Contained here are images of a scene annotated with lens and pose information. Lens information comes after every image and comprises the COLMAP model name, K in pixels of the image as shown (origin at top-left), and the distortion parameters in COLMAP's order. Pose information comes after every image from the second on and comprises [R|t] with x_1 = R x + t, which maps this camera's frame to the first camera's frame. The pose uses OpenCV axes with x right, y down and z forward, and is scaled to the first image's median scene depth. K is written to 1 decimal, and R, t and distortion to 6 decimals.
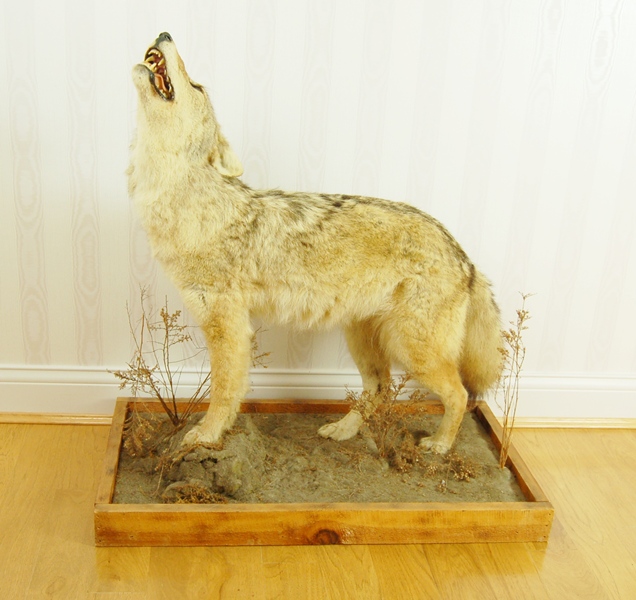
lens RADIAL K [[825.9, 0, 287.6], [0, 825.9, 300.2], [0, 0, 1]] dist [-0.050755, -0.021548]
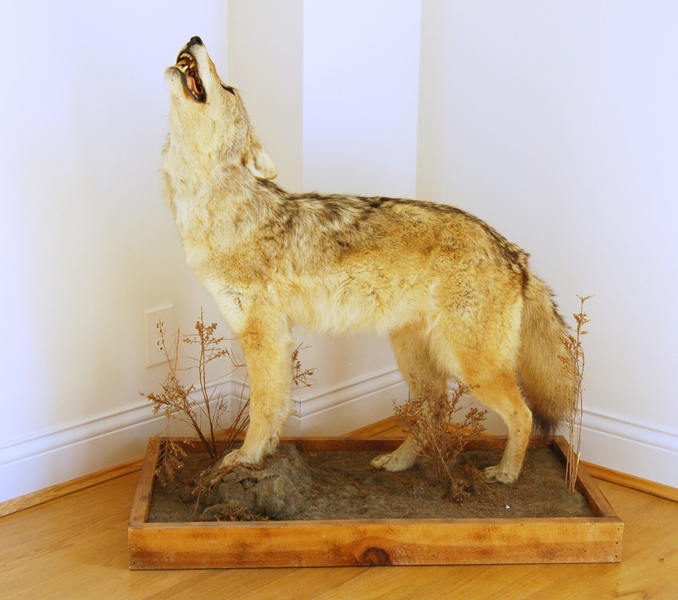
lens RADIAL K [[1212.0, 0, 339.0], [0, 1212.0, 300.0], [0, 0, 1]] dist [0.006250, 0.043134]
pose [[0.998989, -0.031968, -0.031591, 0.058091], [0.027915, 0.992220, -0.121326, 0.164017], [0.035224, 0.120321, 0.992110, -0.398496]]
